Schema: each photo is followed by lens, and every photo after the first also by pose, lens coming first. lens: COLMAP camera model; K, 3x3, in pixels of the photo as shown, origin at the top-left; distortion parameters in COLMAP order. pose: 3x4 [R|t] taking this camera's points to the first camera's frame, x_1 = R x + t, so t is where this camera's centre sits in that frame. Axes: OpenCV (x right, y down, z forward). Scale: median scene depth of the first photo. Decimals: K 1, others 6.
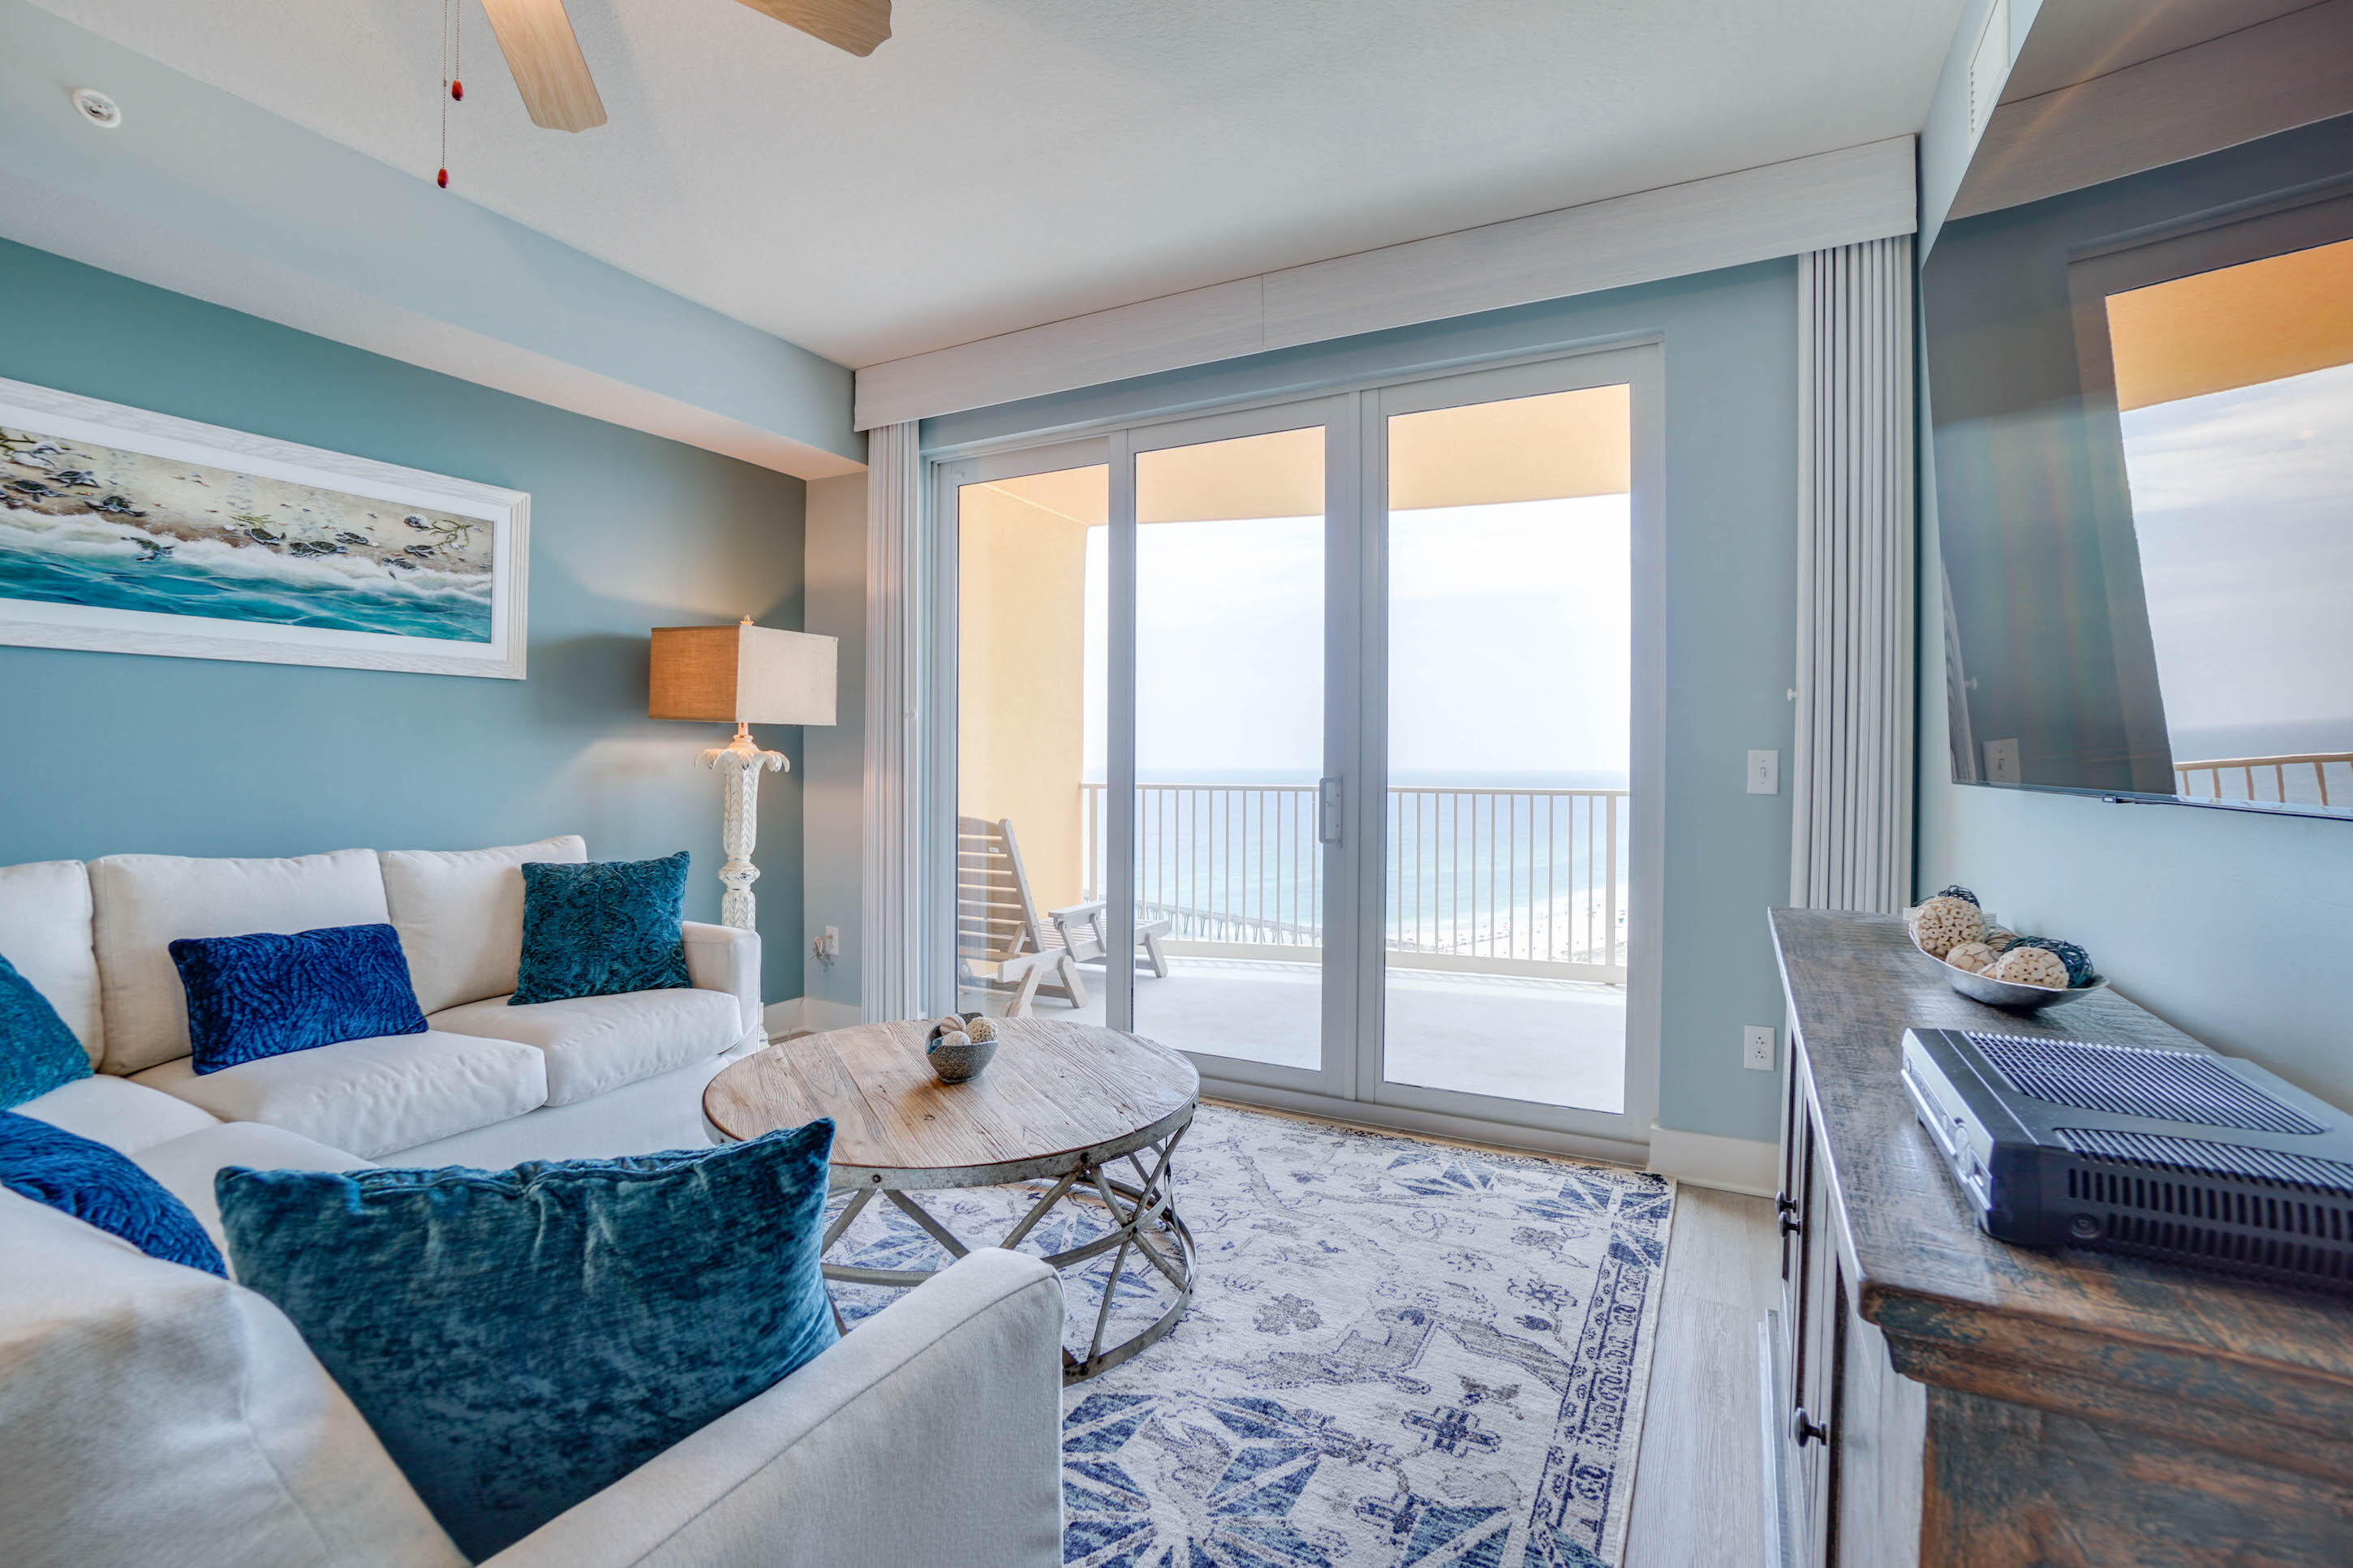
lens RADIAL K [[1099.3, 0, 1165.0], [0, 1099.3, 759.5], [0, 0, 1]] dist [-0.023241, 0.000273]
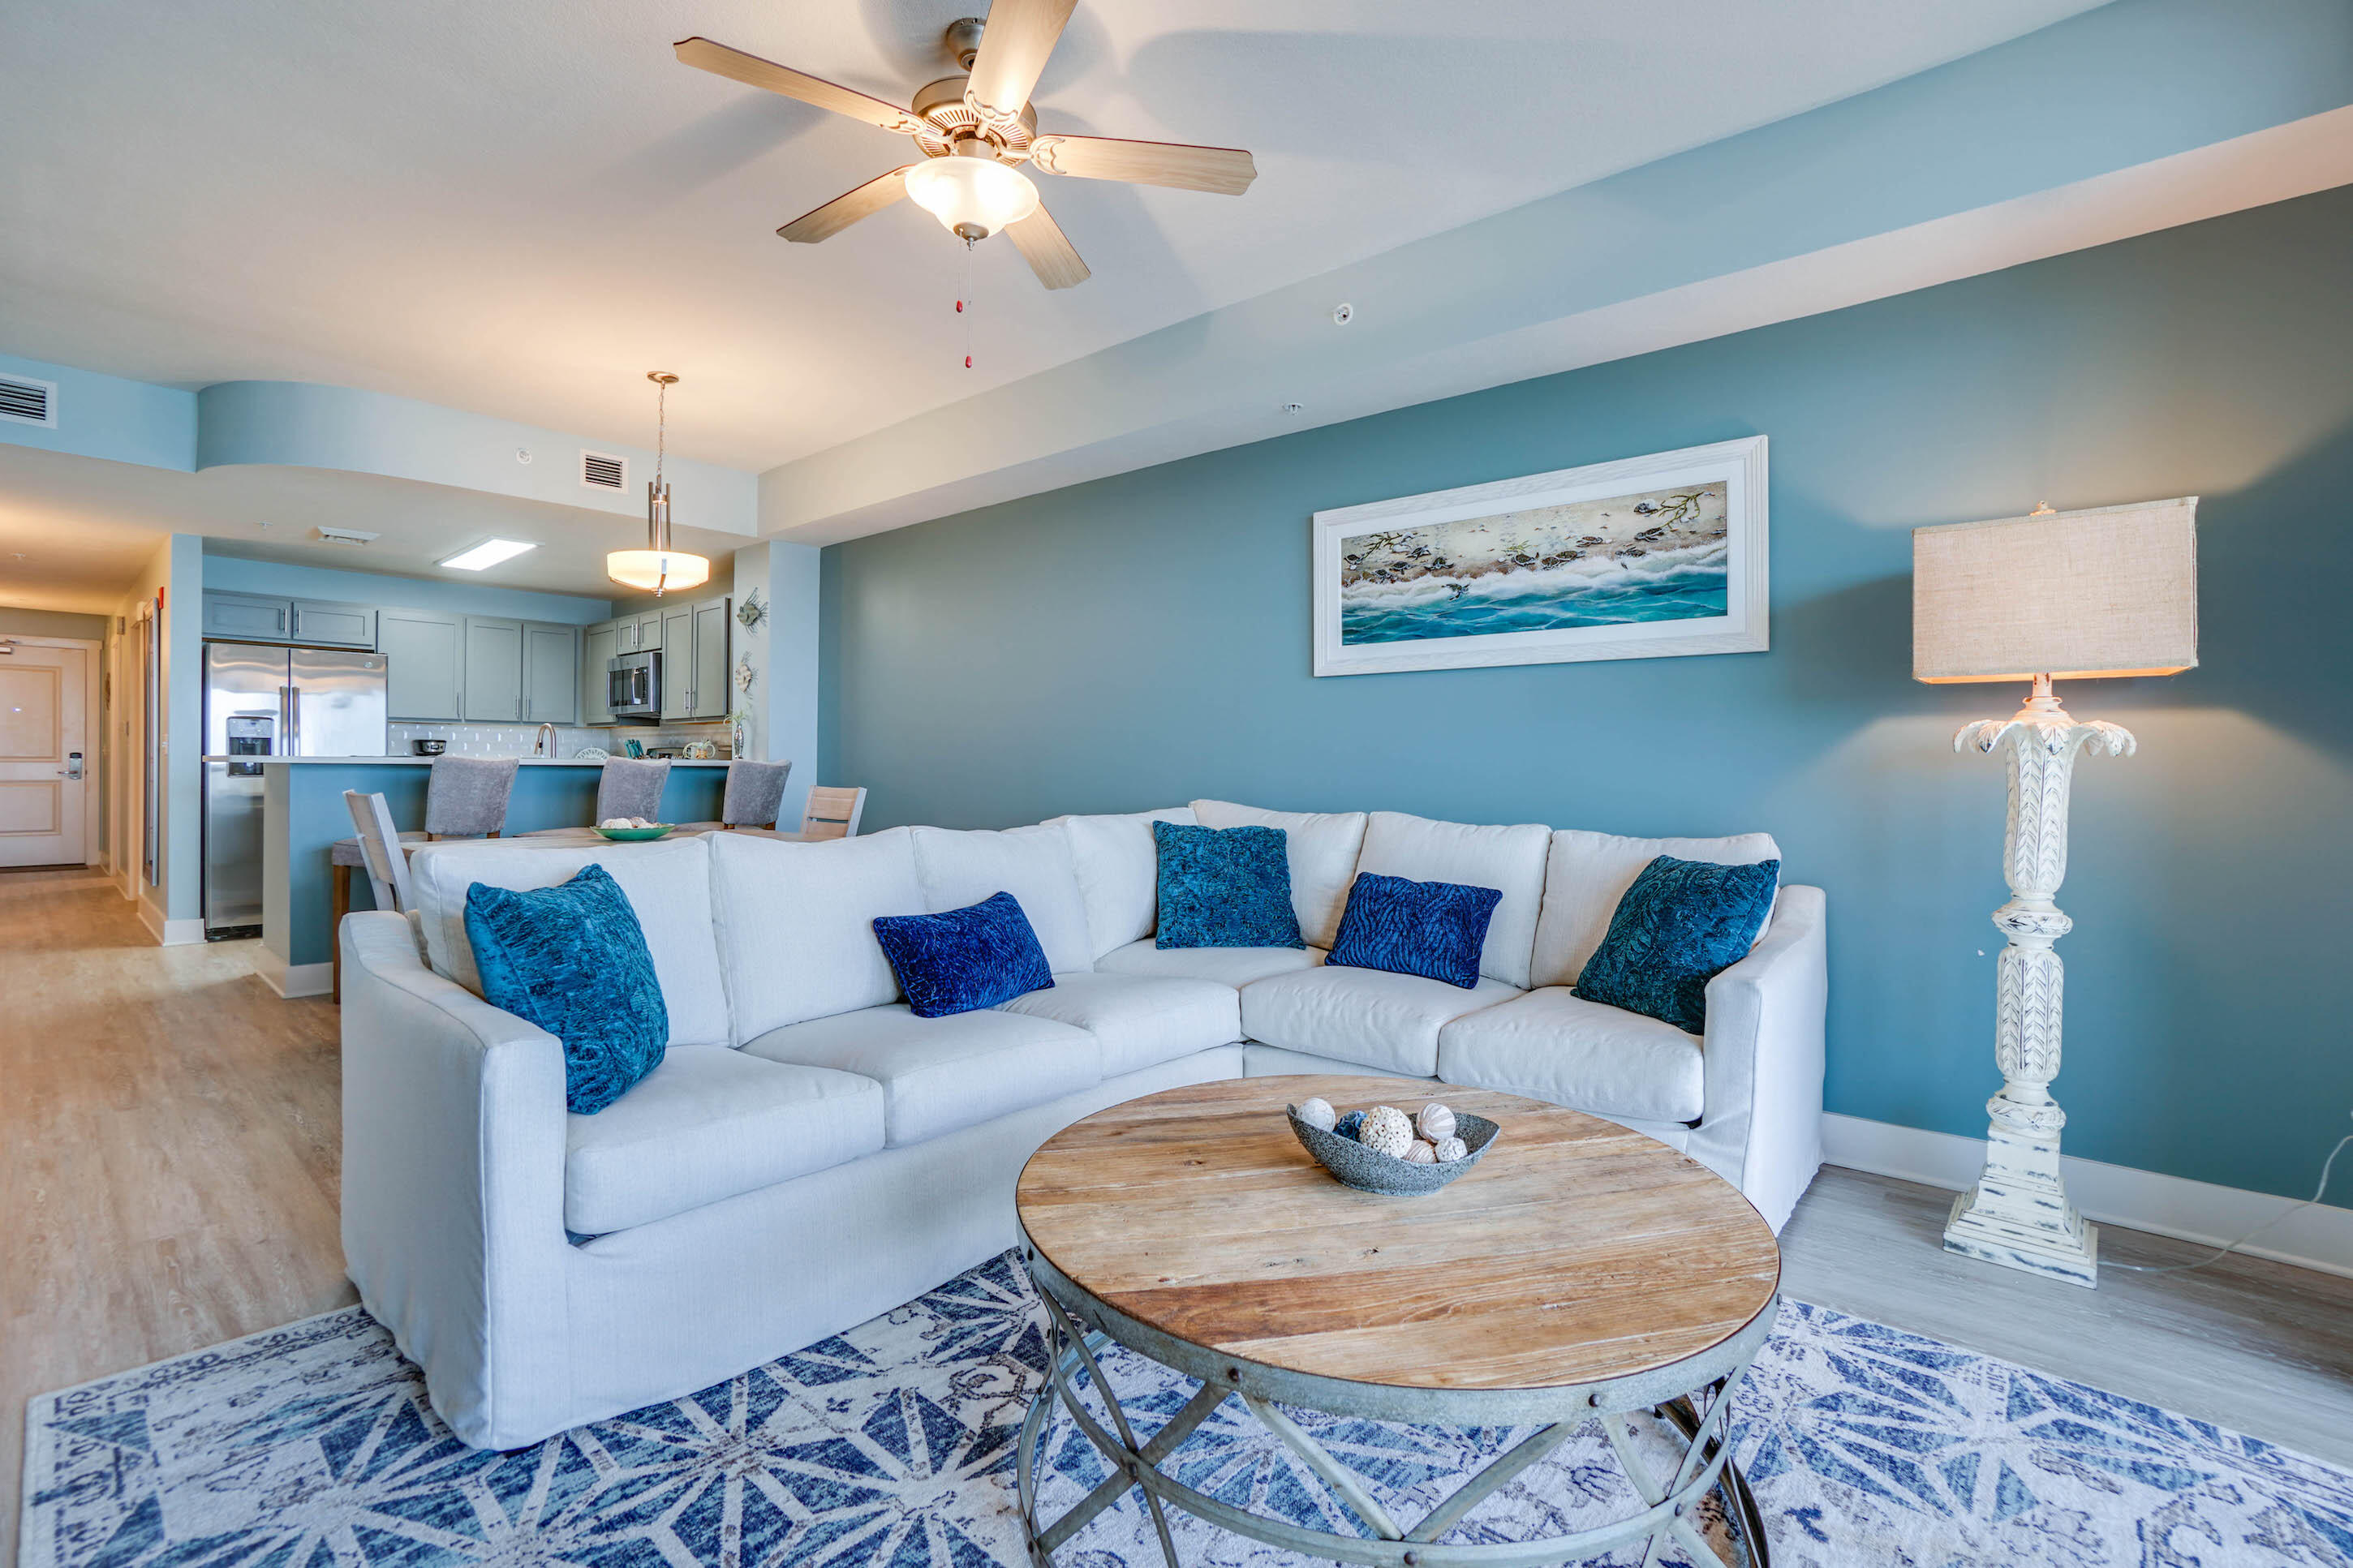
lens RADIAL K [[1099.3, 0, 1165.0], [0, 1099.3, 759.5], [0, 0, 1]] dist [-0.023241, 0.000273]
pose [[-0.238719, -0.005347, -0.971074, 0.403996], [-0.002021, 0.999985, -0.005010, 0.020685], [0.971087, 0.000767, -0.238726, 0.819835]]
